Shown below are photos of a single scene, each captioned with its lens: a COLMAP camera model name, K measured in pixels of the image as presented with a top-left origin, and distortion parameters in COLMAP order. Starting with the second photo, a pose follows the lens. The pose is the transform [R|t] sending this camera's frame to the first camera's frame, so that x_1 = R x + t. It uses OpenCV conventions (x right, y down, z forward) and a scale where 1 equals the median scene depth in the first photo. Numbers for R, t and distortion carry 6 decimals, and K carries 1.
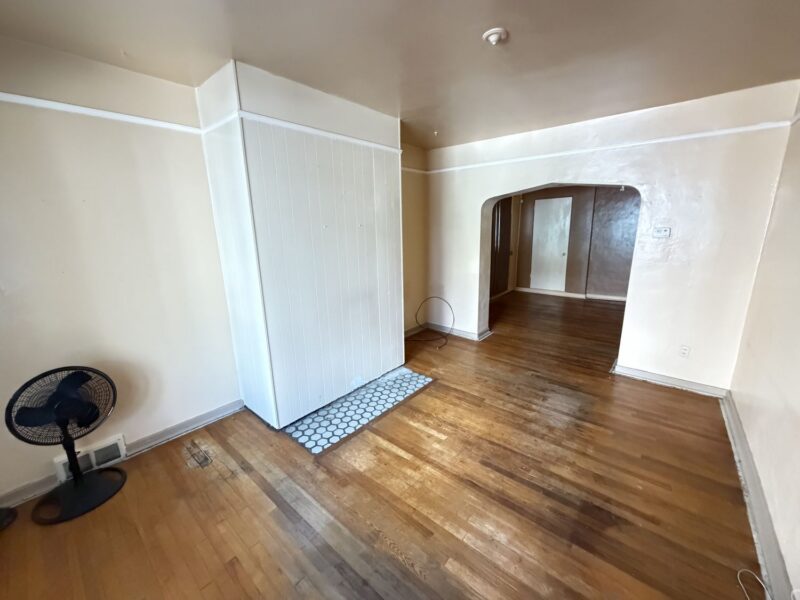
lens RADIAL K [[319.1, 0, 398.0], [0, 319.1, 300.5], [0, 0, 1]] dist [0.000063, 0.000088]
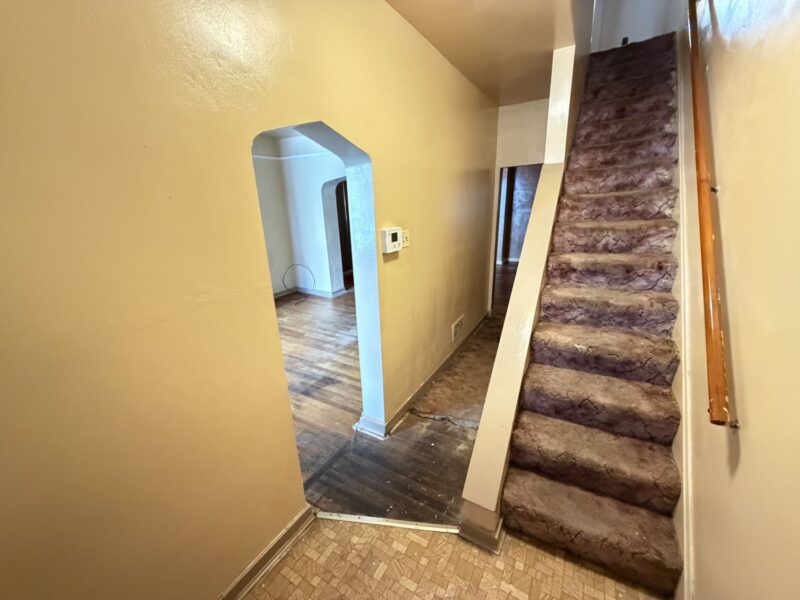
lens RADIAL K [[319.1, 0, 398.0], [0, 319.1, 300.5], [0, 0, 1]] dist [0.000063, 0.000088]
pose [[0.983751, -0.057539, 0.170068, 0.467912], [0.045552, 0.996249, 0.073571, 0.090063], [-0.173663, -0.064629, 0.982682, -0.438808]]
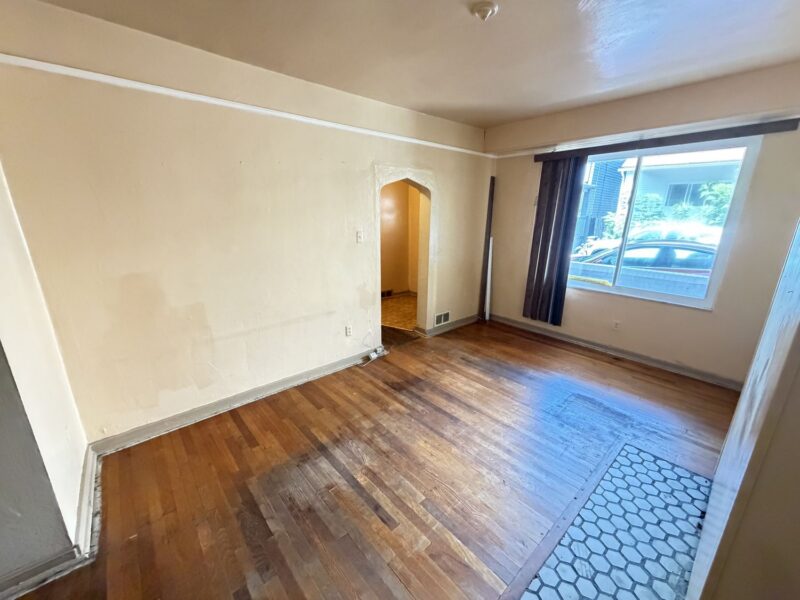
lens RADIAL K [[319.1, 0, 398.0], [0, 319.1, 300.5], [0, 0, 1]] dist [0.000063, 0.000088]
pose [[-0.990188, -0.021322, 0.138106, 0.258003], [0.046527, 0.881601, 0.469696, -0.331984], [-0.131769, 0.471513, -0.871959, 1.440209]]
